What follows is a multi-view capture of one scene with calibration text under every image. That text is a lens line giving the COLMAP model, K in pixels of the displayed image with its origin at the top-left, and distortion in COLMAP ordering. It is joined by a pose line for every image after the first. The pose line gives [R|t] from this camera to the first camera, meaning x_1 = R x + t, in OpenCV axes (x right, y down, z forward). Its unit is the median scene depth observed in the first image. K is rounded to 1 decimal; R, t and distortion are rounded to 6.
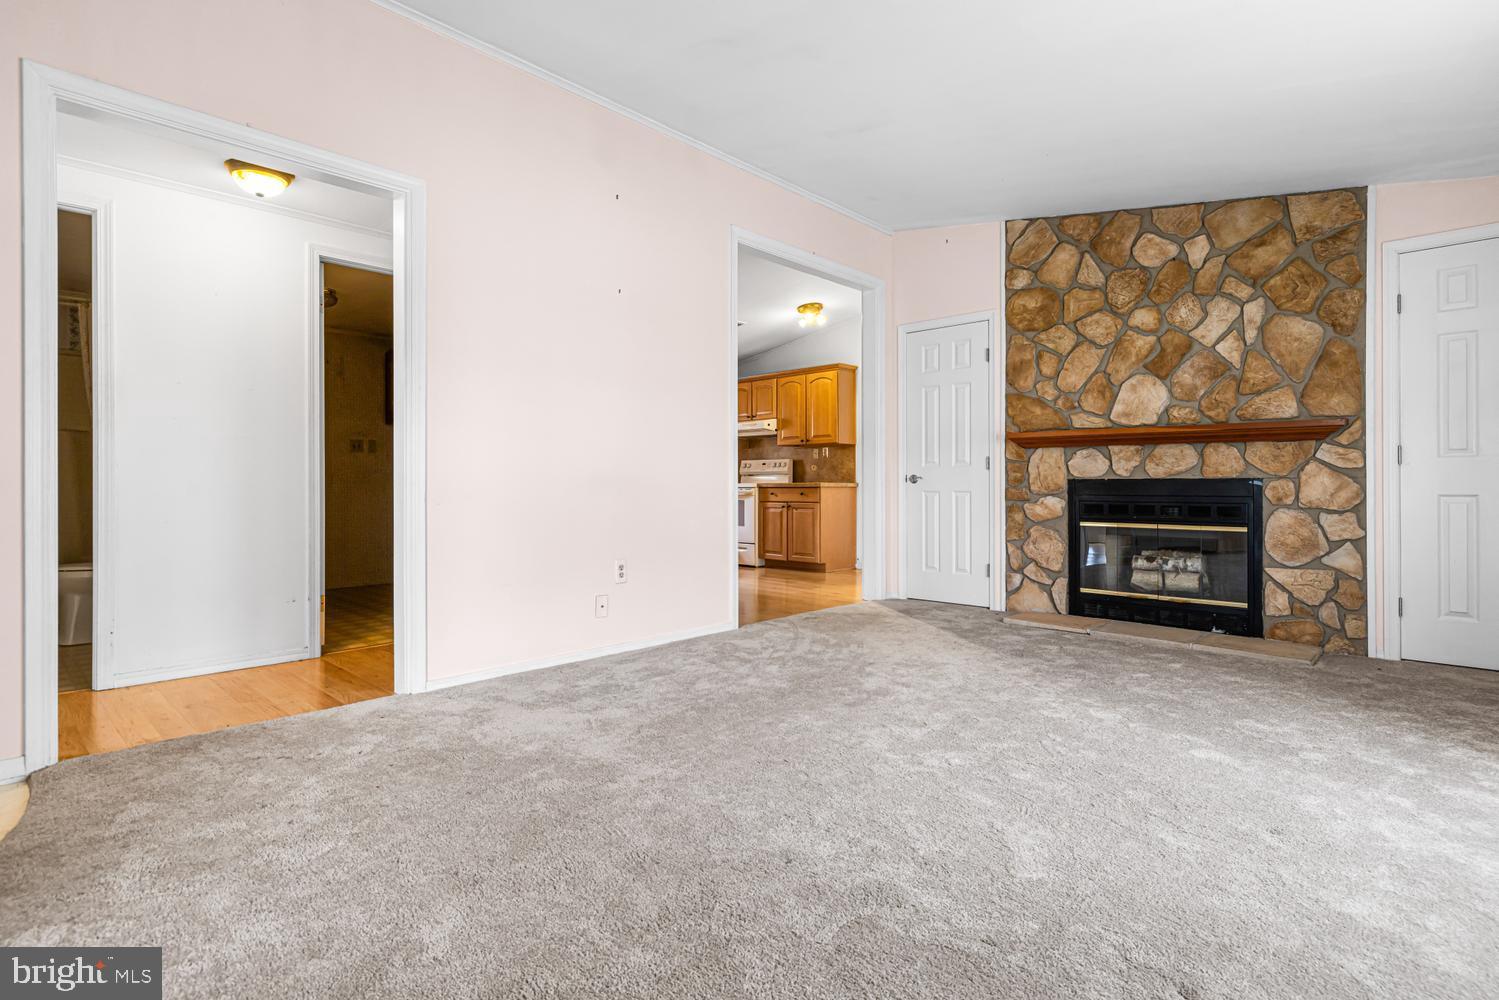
lens RADIAL K [[729.1, 0, 742.7], [0, 729.1, 488.2], [0, 0, 1]] dist [0.002416, -0.003059]
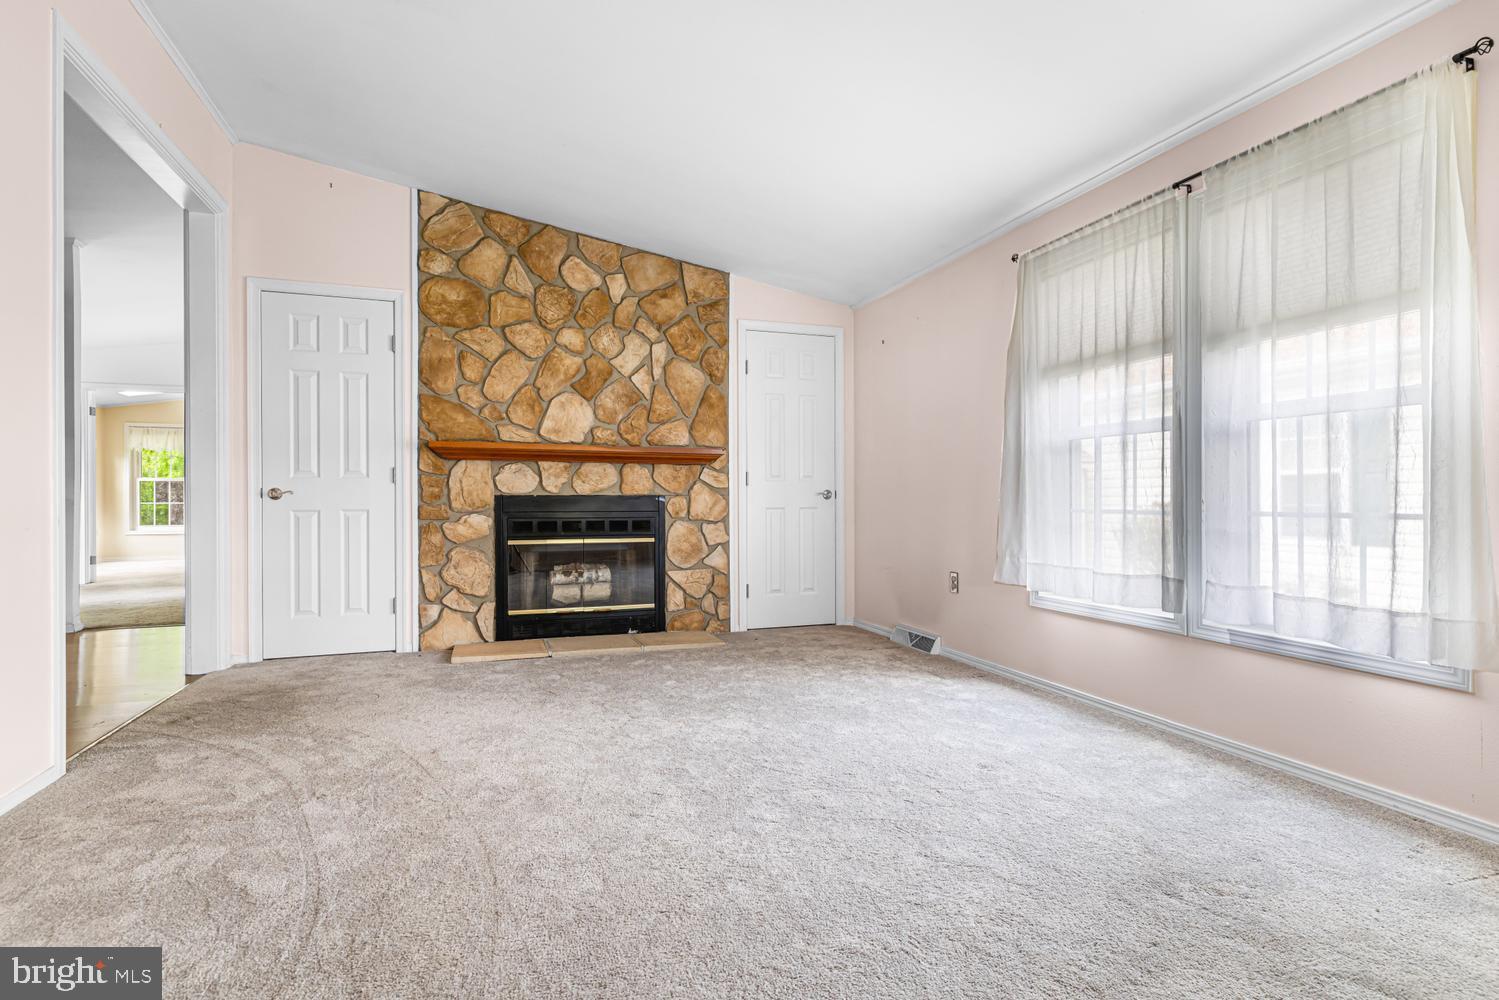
lens RADIAL K [[729.1, 0, 777.2], [0, 729.1, 501.5], [0, 0, 1]] dist [0.002416, -0.003059]
pose [[0.456870, -0.002987, 0.889528, -0.230267], [0.005577, 0.999984, 0.000493, -0.003128], [-0.889516, 0.004735, 0.456880, 0.277294]]
